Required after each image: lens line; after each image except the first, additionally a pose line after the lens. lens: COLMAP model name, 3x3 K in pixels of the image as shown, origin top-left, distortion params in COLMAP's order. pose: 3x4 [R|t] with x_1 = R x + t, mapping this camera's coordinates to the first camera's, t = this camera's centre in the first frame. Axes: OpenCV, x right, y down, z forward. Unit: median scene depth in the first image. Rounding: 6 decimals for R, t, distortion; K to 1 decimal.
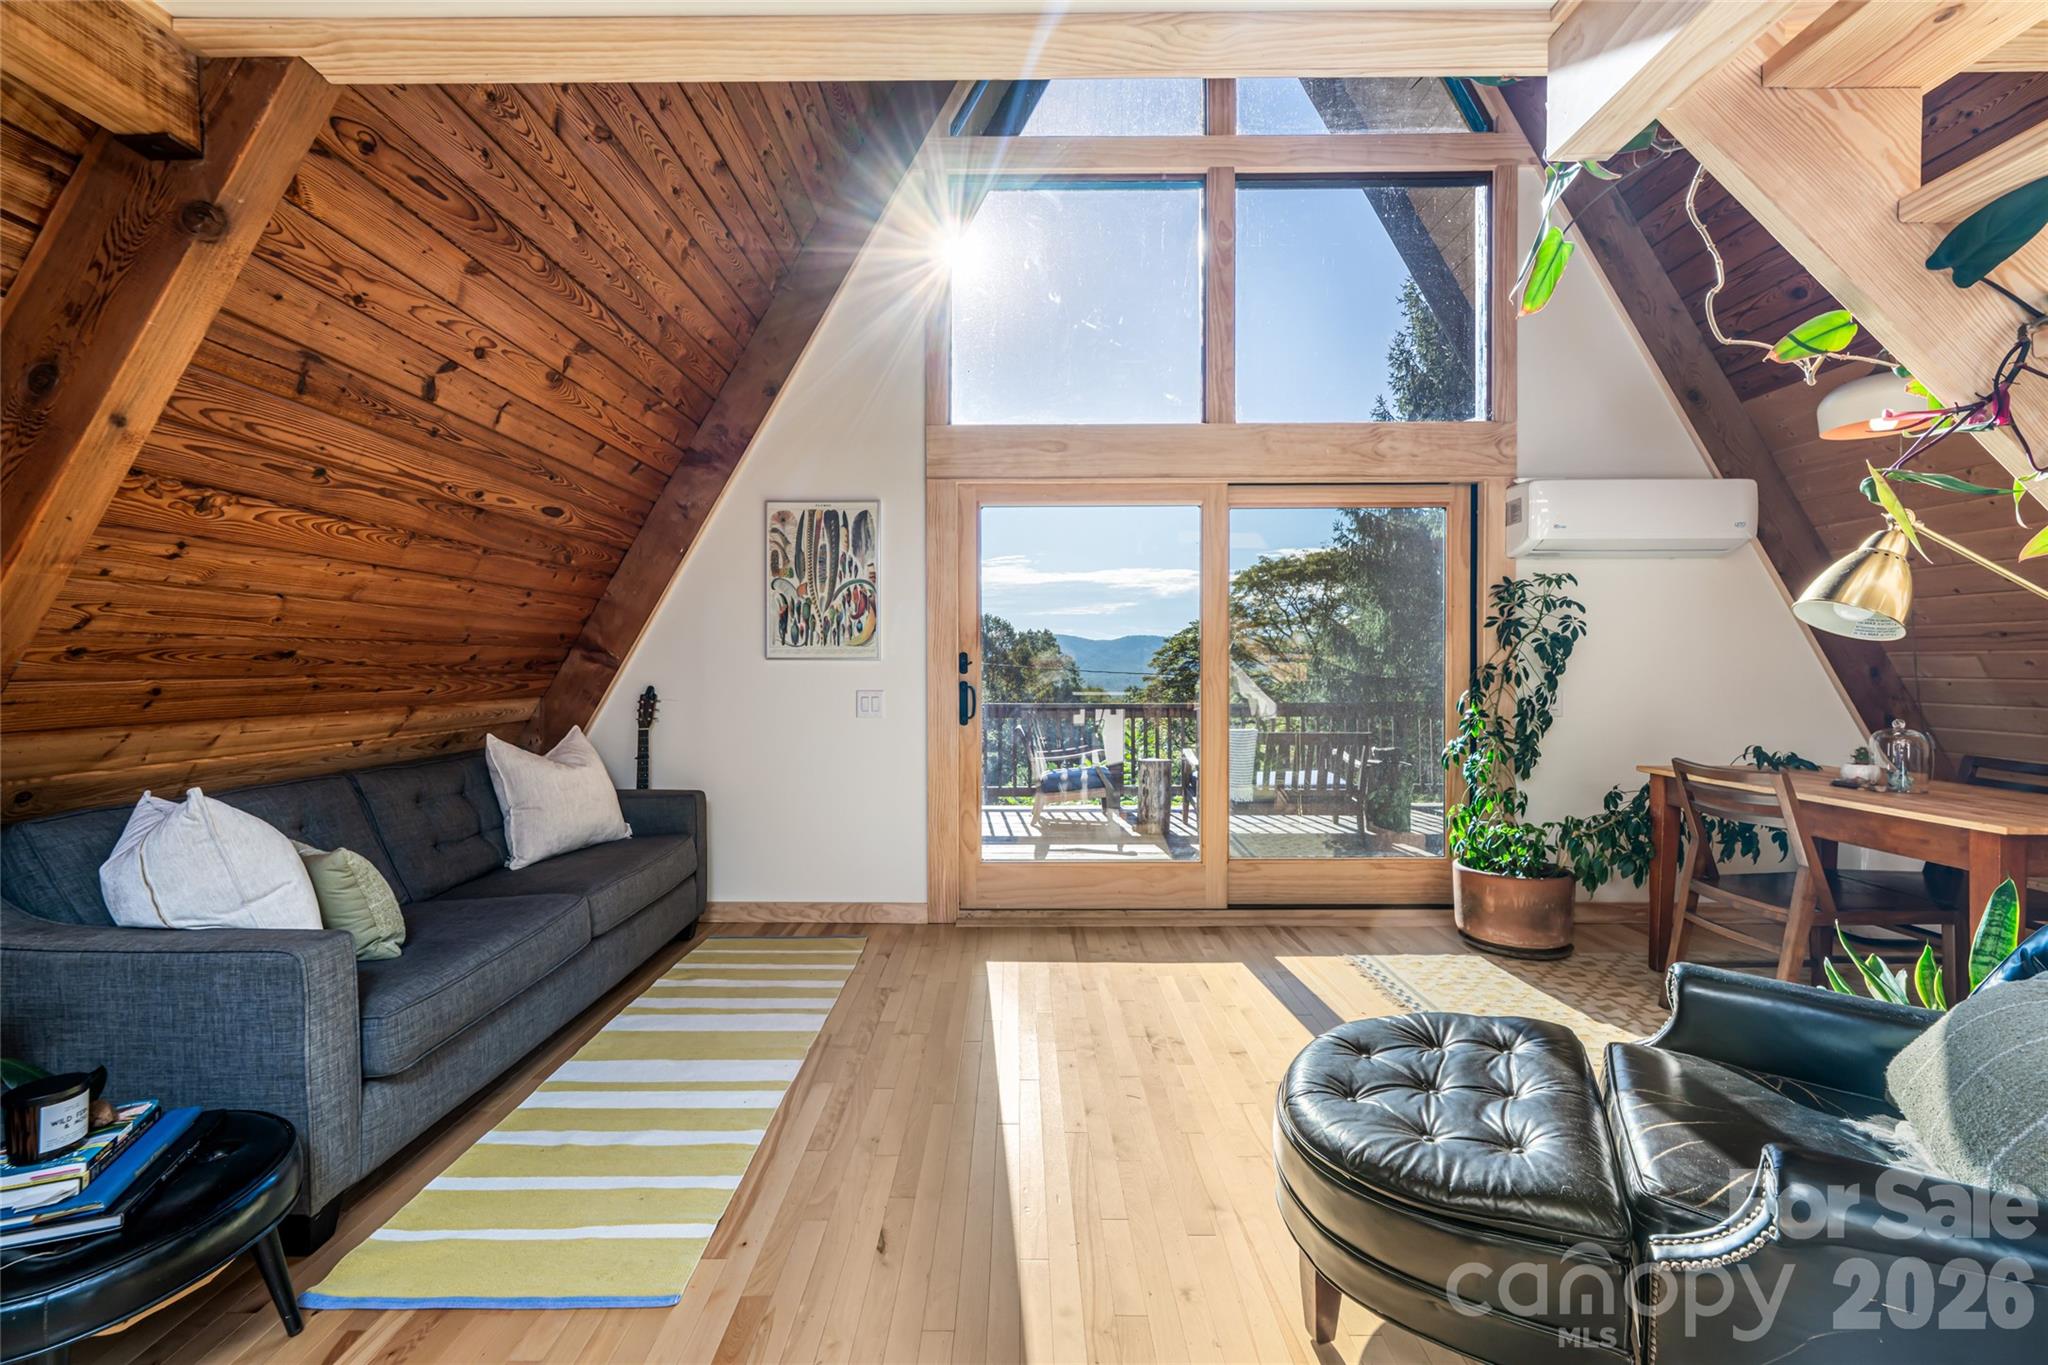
lens RADIAL K [[836.0, 0, 1011.2], [0, 836.0, 674.4], [0, 0, 1]] dist [-0.000778, -0.000406]
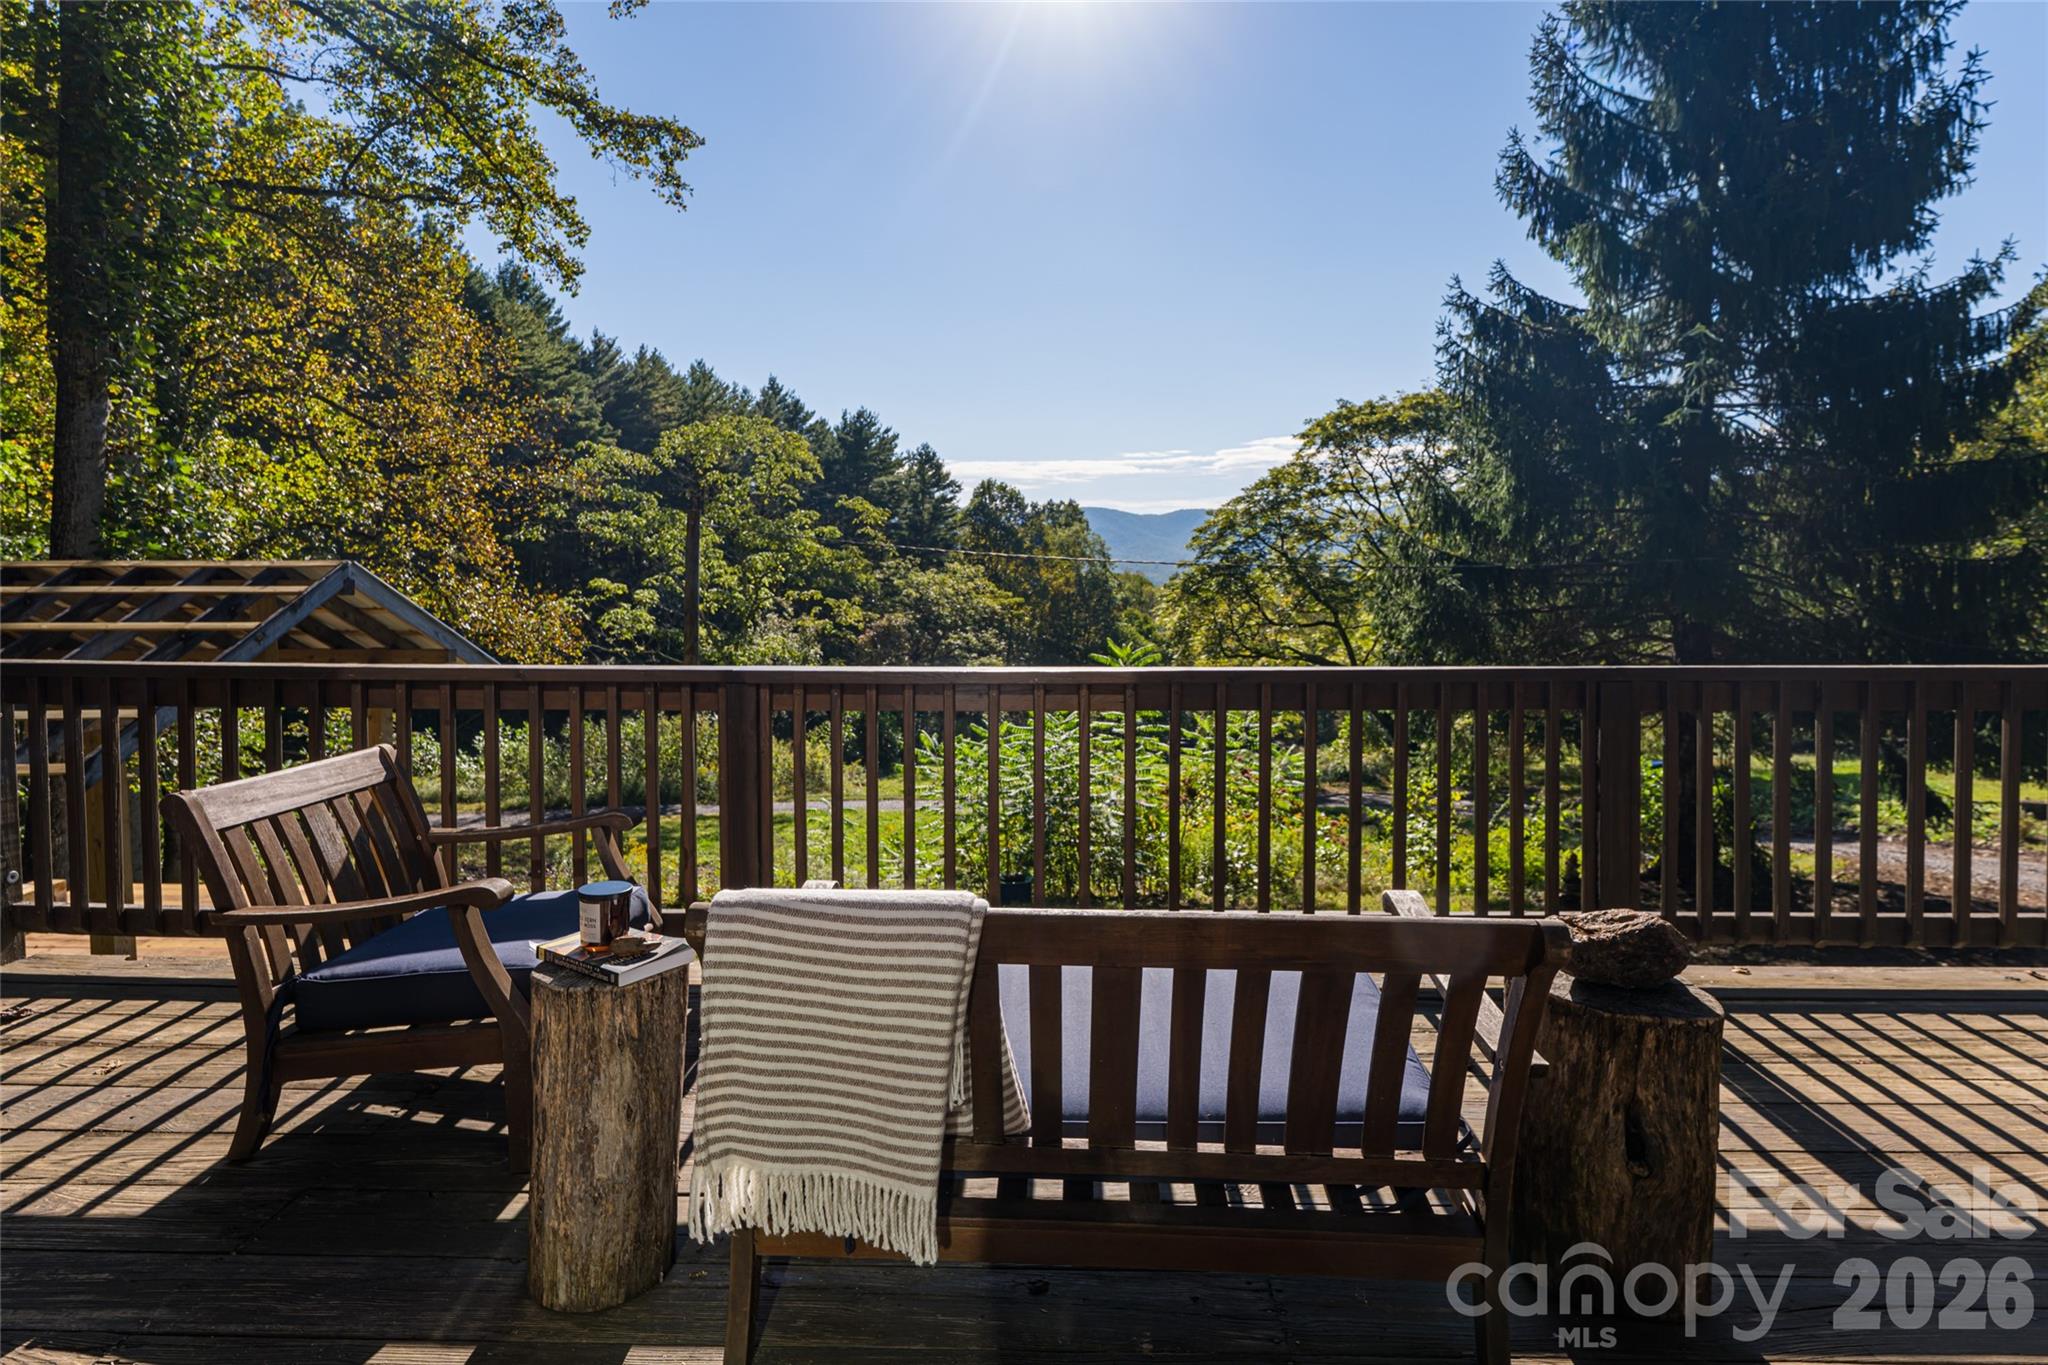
lens RADIAL K [[1042.0, 0, 1052.6], [0, 1042.0, 605.0], [0, 0, 1]] dist [-0.000324, 0.002630]
pose [[0.999870, 0.004225, 0.015530, 0.482224], [-0.004934, 0.998931, 0.045956, -0.022532], [-0.015319, -0.046027, 0.998823, 1.197874]]
